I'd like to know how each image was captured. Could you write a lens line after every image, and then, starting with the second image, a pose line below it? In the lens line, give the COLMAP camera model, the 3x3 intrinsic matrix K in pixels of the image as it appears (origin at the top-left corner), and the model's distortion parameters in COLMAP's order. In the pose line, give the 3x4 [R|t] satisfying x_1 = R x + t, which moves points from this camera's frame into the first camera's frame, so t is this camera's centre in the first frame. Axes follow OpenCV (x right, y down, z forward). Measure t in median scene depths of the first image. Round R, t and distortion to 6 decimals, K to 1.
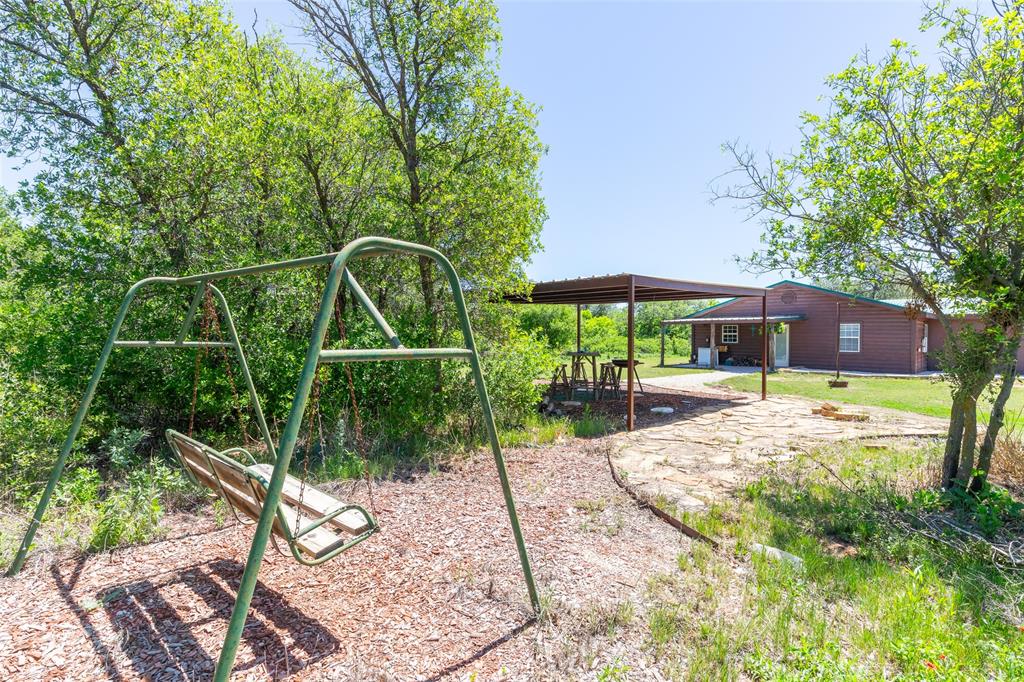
lens RADIAL K [[506.8, 0, 512.0], [0, 506.8, 341.0], [0, 0, 1]] dist [-0.001415, -0.000020]
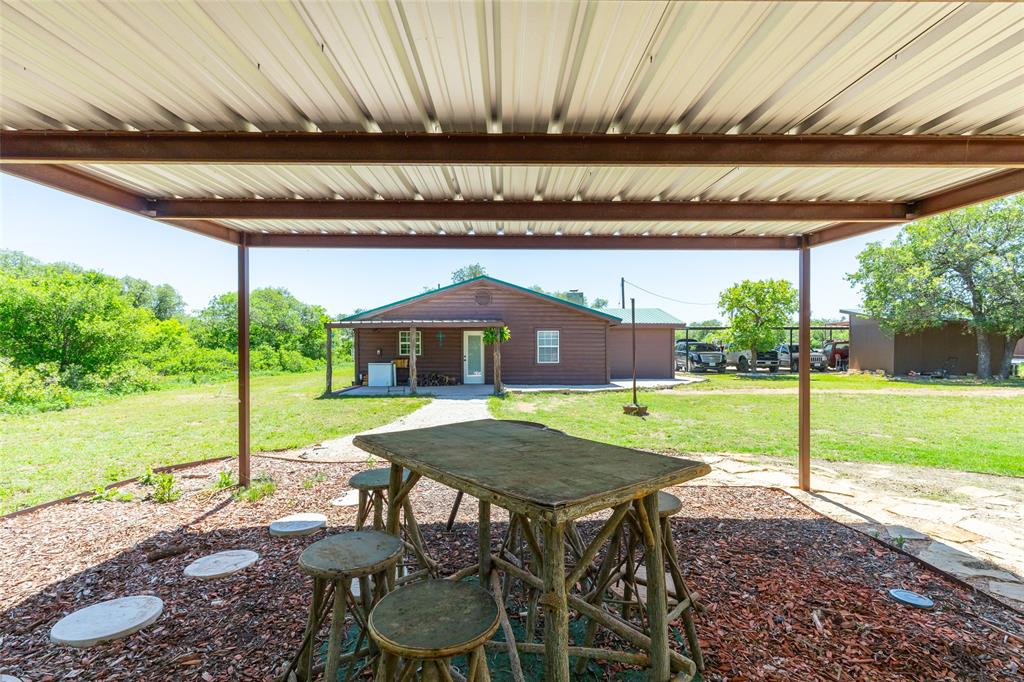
lens RADIAL K [[465.9, 0, 512.0], [0, 465.9, 341.0], [0, 0, 1]] dist [0.009879, 0.000058]
pose [[0.661552, -0.001528, 0.749897, 0.016117], [0.018178, 0.999737, -0.014000, -0.004891], [-0.749679, 0.022893, 0.661406, 0.431457]]
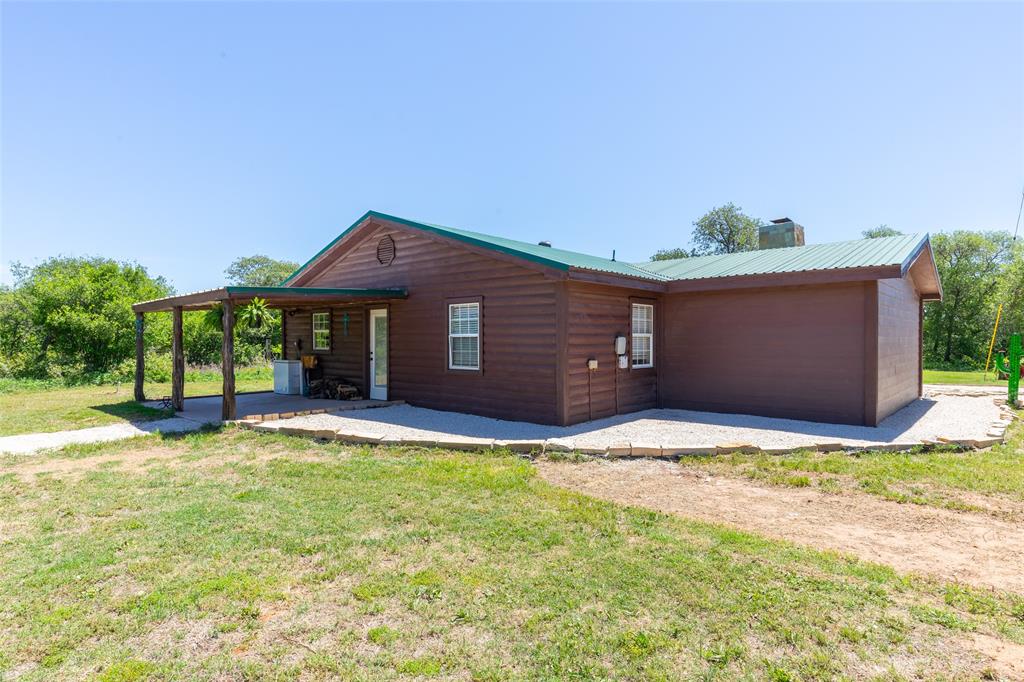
lens RADIAL K [[587.5, 0, 512.0], [0, 587.5, 341.0], [0, 0, 1]] dist [-0.005463, -0.000708]
pose [[0.998115, -0.012278, 0.060124, 0.571850], [0.012795, 0.999884, -0.008219, 0.002443], [-0.060016, 0.008972, 0.998157, 0.419425]]
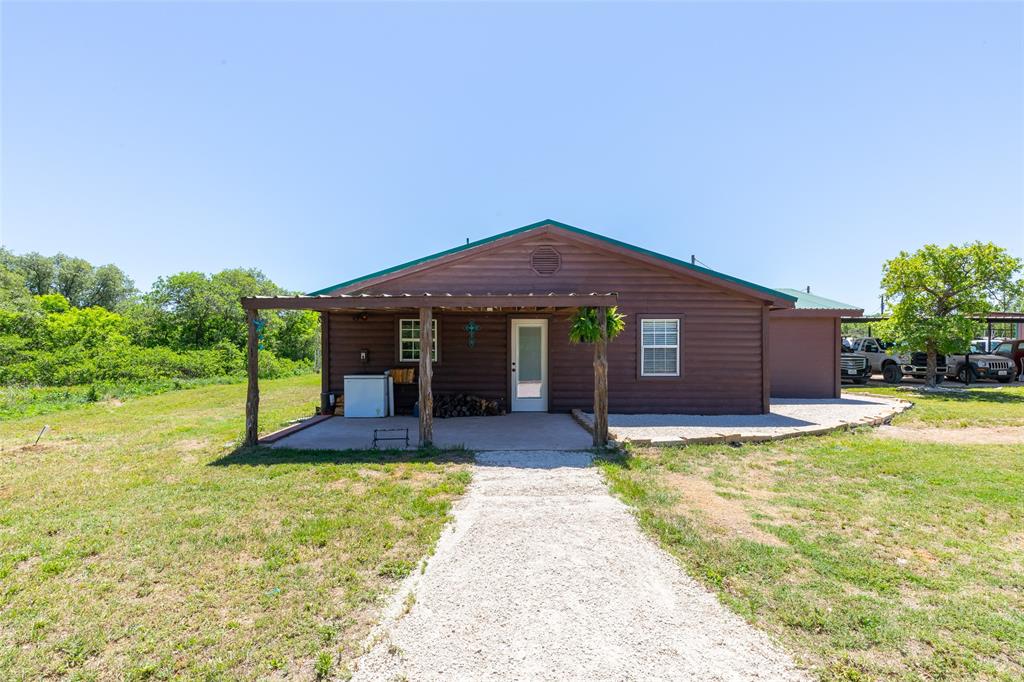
lens RADIAL K [[506.8, 0, 512.0], [0, 506.8, 341.0], [0, 0, 1]] dist [-0.001415, -0.000020]
pose [[0.681162, -0.004165, 0.732121, 0.170380], [0.015206, 0.999849, -0.008459, -0.008489], [-0.731975, 0.016895, 0.681122, 0.646159]]
